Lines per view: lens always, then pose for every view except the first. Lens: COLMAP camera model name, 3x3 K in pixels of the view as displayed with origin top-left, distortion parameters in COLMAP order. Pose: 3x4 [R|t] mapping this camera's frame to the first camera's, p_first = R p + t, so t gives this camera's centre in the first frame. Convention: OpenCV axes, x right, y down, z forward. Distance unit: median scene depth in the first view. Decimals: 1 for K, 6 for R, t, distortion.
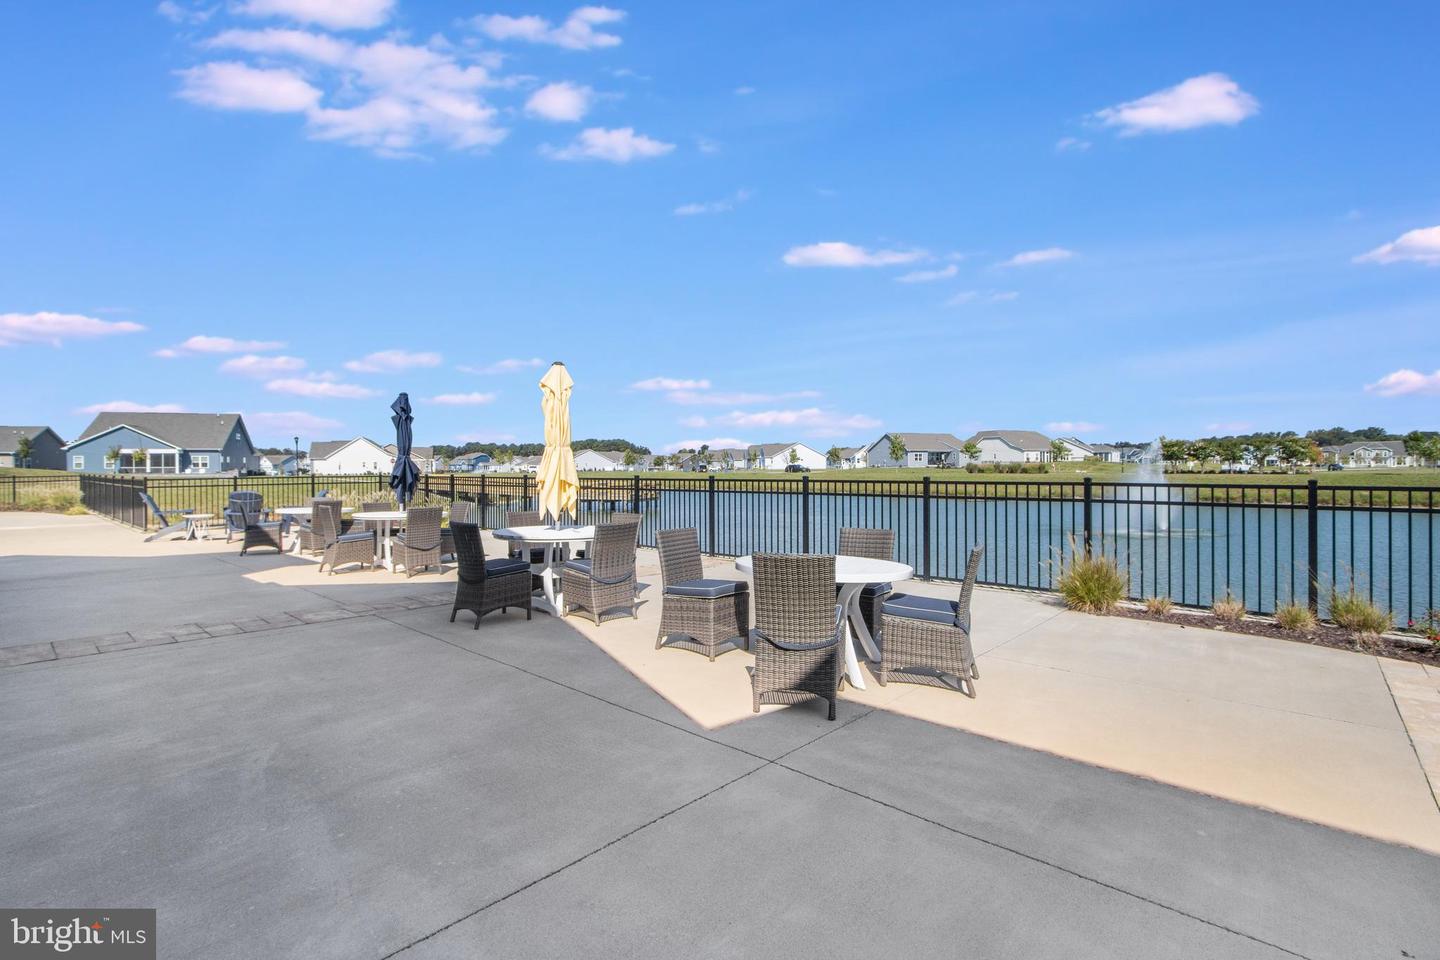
lens RADIAL K [[653.1, 0, 722.8], [0, 653.1, 485.1], [0, 0, 1]] dist [0.001749, -0.000037]
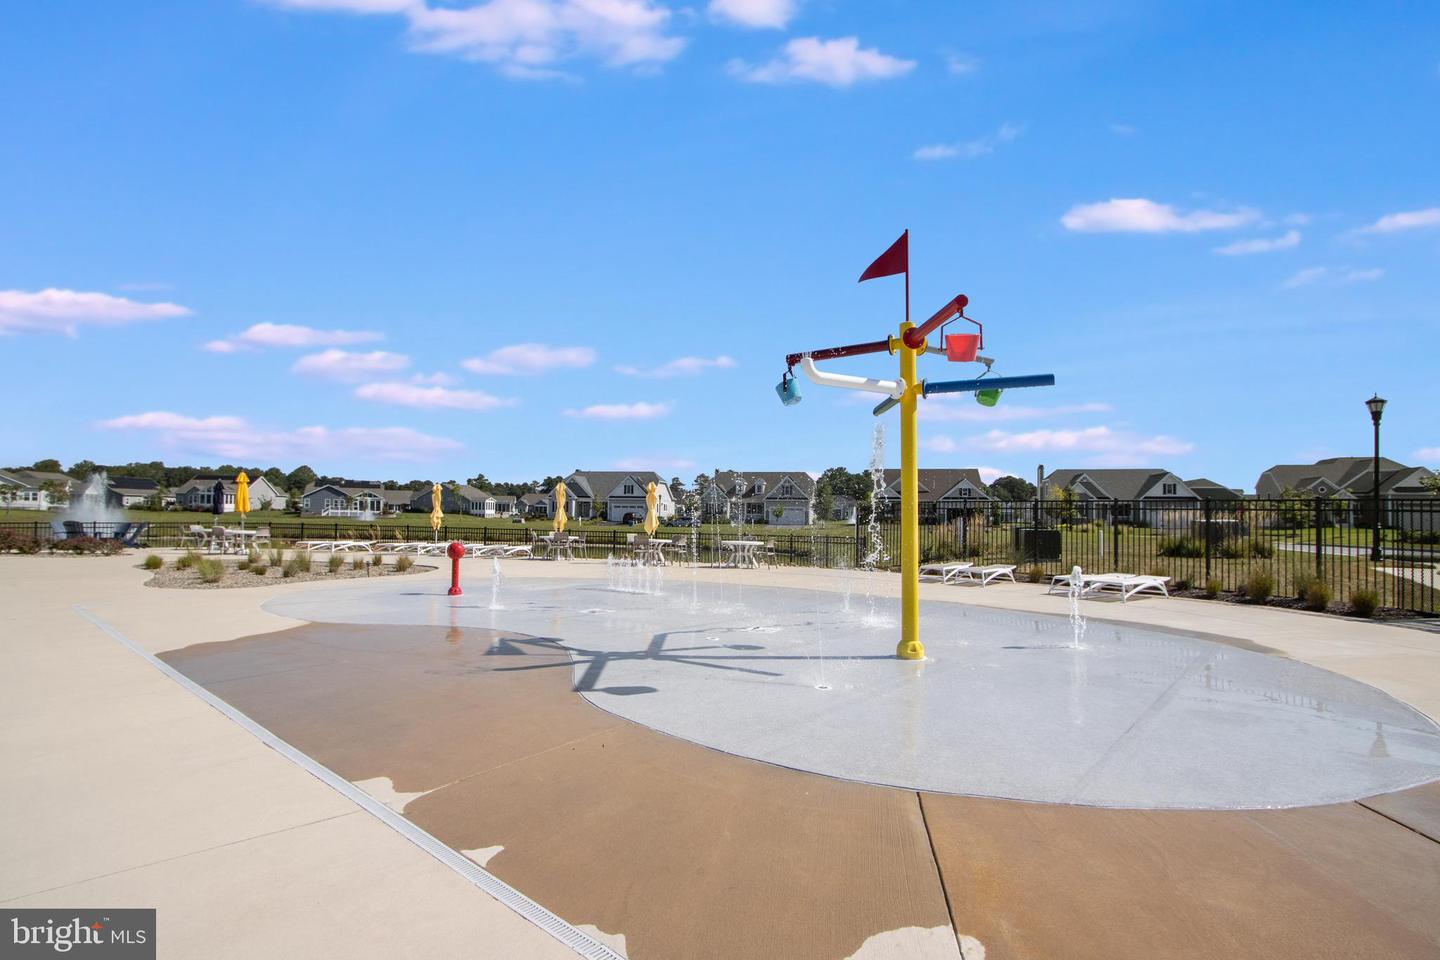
lens RADIAL K [[653.1, 0, 709.7], [0, 653.1, 488.4], [0, 0, 1]] dist [0.001749, -0.000037]
pose [[0.999982, 0.005900, 0.000503, -0.299805], [-0.005911, 0.999640, 0.026174, -0.064493], [-0.000348, -0.026176, 0.999657, 0.261394]]
